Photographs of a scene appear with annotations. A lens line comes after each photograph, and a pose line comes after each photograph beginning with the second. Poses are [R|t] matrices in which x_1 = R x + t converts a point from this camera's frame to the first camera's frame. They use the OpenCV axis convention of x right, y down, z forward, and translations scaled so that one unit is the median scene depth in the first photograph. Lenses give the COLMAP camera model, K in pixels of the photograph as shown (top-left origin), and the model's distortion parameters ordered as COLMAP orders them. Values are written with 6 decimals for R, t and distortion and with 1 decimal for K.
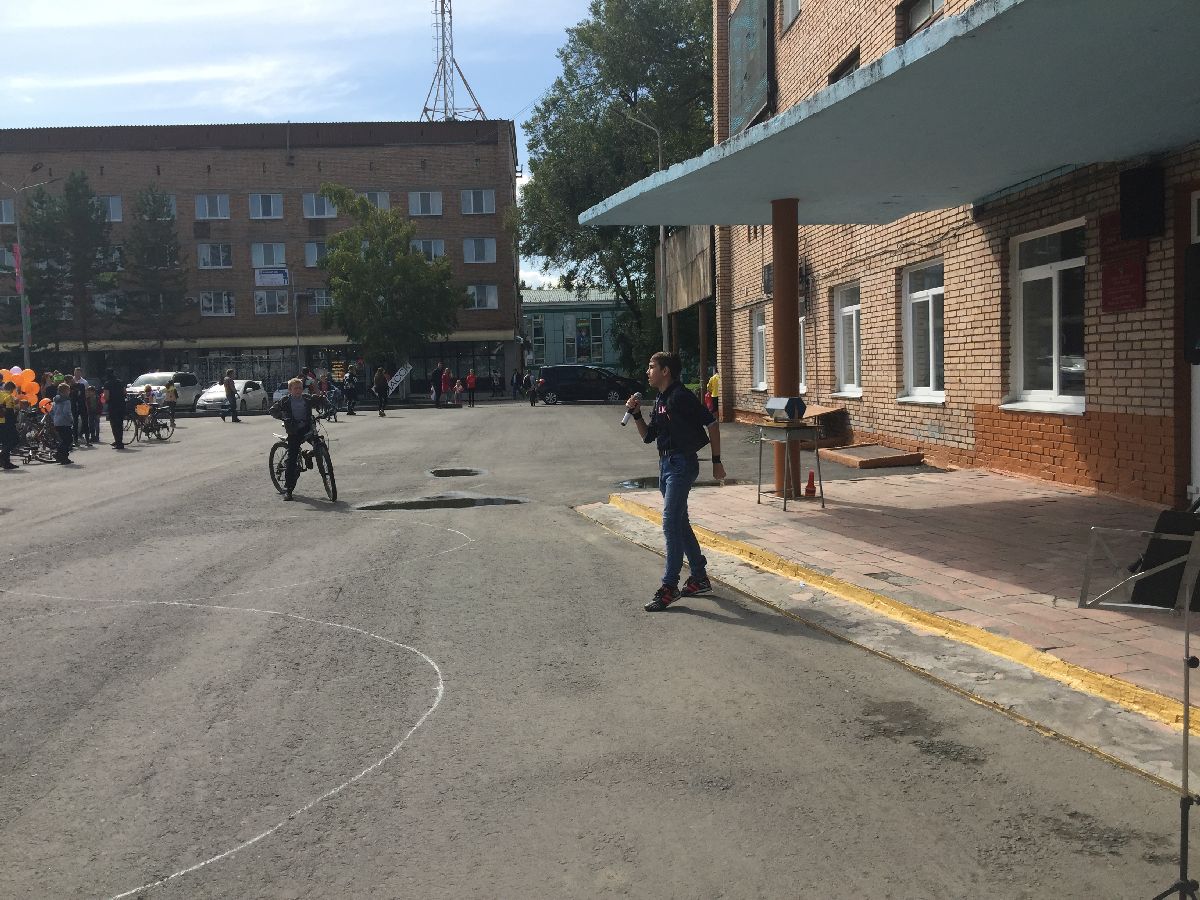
lens RADIAL K [[1107.2, 0, 623.6], [0, 1107.2, 451.6], [0, 0, 1]] dist [0.095335, -0.196682]
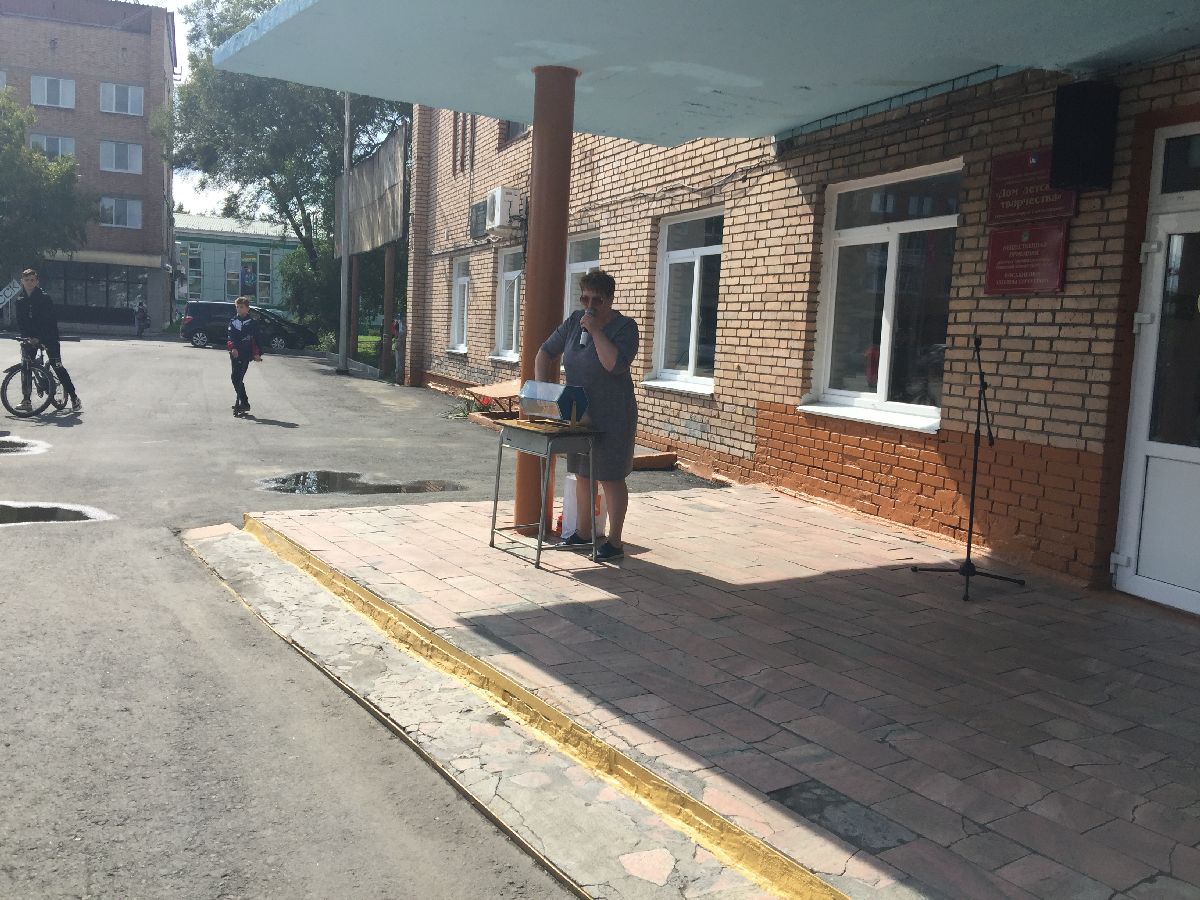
lens RADIAL K [[1107.2, 0, 623.6], [0, 1107.2, 451.6], [0, 0, 1]] dist [0.095335, -0.196682]
pose [[0.956061, 0.052310, 0.288462, 0.006313], [-0.062831, 0.997650, 0.027328, -0.021707], [-0.286354, -0.044252, 0.957101, 0.281586]]
